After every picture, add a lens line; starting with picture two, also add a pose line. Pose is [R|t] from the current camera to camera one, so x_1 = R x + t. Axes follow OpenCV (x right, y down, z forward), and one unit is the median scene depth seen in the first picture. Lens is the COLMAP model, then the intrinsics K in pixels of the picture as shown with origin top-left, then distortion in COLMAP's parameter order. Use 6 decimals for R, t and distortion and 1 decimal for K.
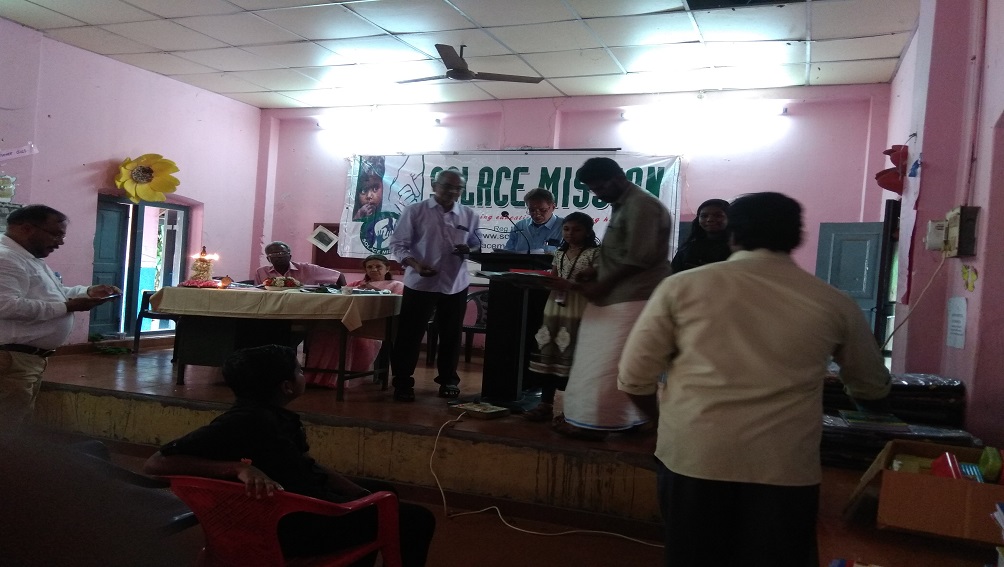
lens RADIAL K [[736.5, 0, 530.1], [0, 736.5, 268.8], [0, 0, 1]] dist [0.013635, 0.003567]
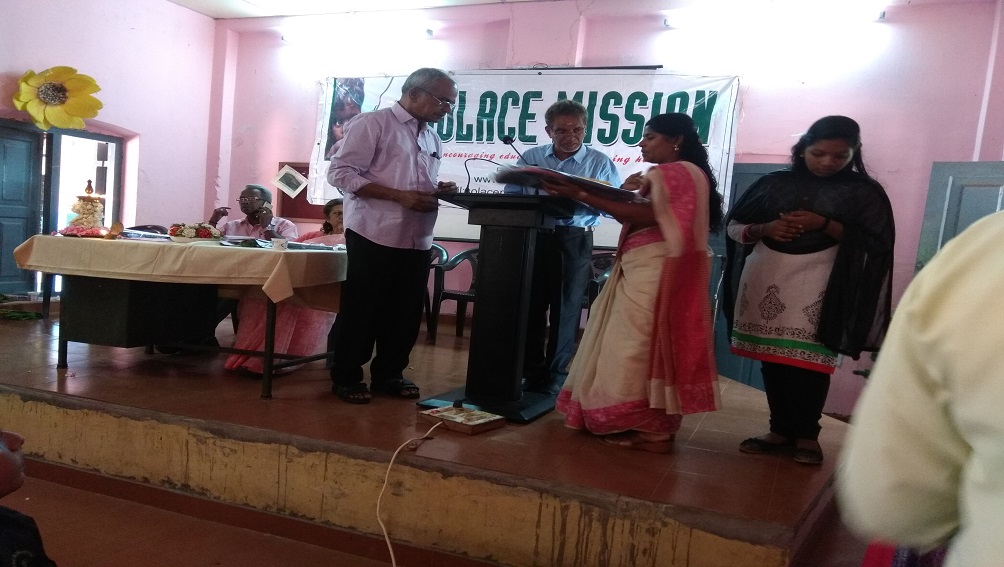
lens RADIAL K [[824.5, 0, 498.3], [0, 824.5, 315.1], [0, 0, 1]] dist [0.005945, -0.009026]
pose [[0.998371, 0.020540, -0.053235, 0.003463], [-0.014582, 0.993827, 0.109979, 0.003455], [0.055165, -0.109024, 0.992507, 0.103992]]
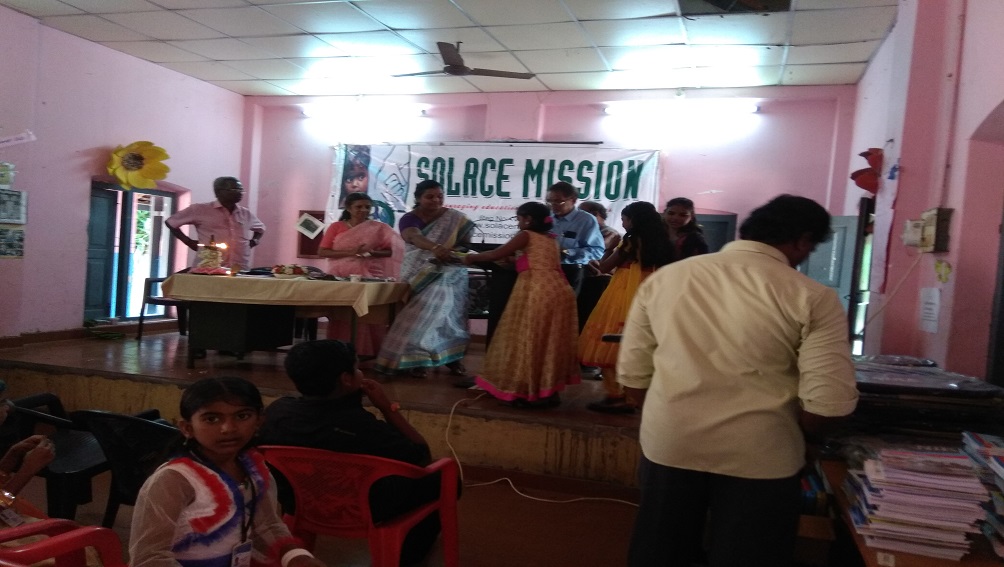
lens RADIAL K [[721.2, 0, 543.9], [0, 721.2, 274.3], [0, 0, 1]] dist [0.019304, -0.003885]
pose [[0.998189, 0.004010, 0.060029, -0.020812], [-0.005505, 0.999678, 0.024767, -0.001194], [-0.059911, -0.025053, 0.997889, -0.019000]]
